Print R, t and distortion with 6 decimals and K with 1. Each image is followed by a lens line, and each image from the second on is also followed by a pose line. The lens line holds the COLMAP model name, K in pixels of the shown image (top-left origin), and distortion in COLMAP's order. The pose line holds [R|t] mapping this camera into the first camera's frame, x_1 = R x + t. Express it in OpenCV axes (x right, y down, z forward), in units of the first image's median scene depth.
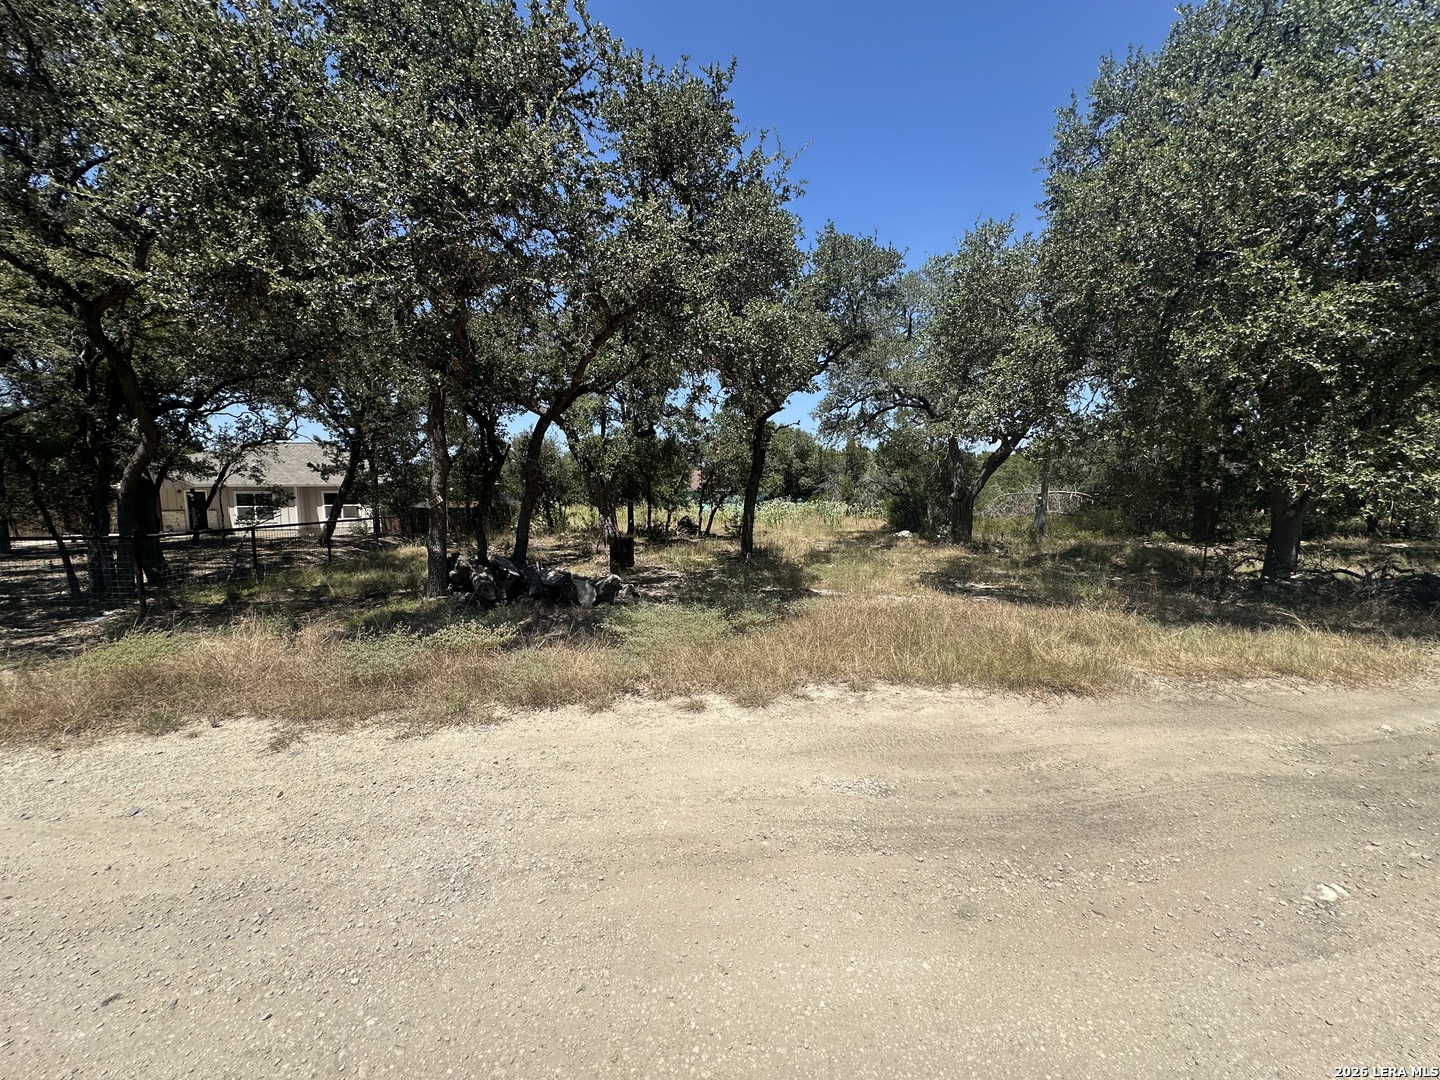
lens RADIAL K [[578.4, 0, 717.4], [0, 578.4, 539.6], [0, 0, 1]] dist [-0.002248, 0.000655]
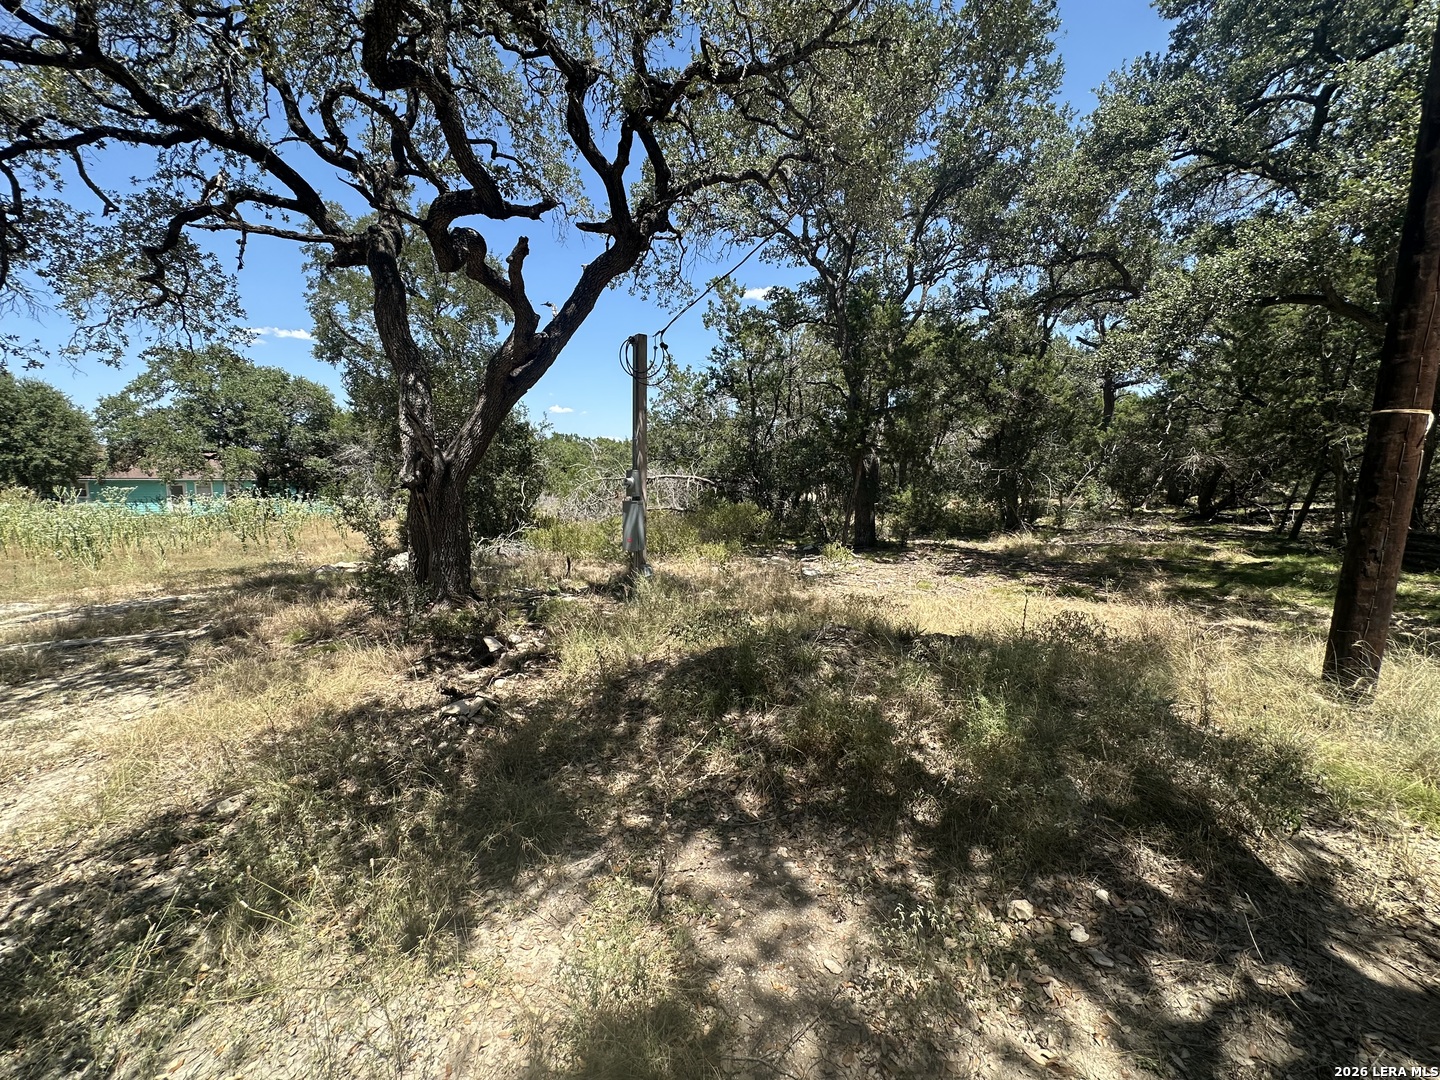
lens RADIAL K [[578.4, 0, 726.5], [0, 578.4, 539.7], [0, 0, 1]] dist [-0.002248, 0.000655]
pose [[0.812417, -0.058873, 0.580097, 0.247778], [0.051332, 0.998248, 0.029421, -0.025511], [-0.580813, 0.005875, 0.814016, 0.416548]]
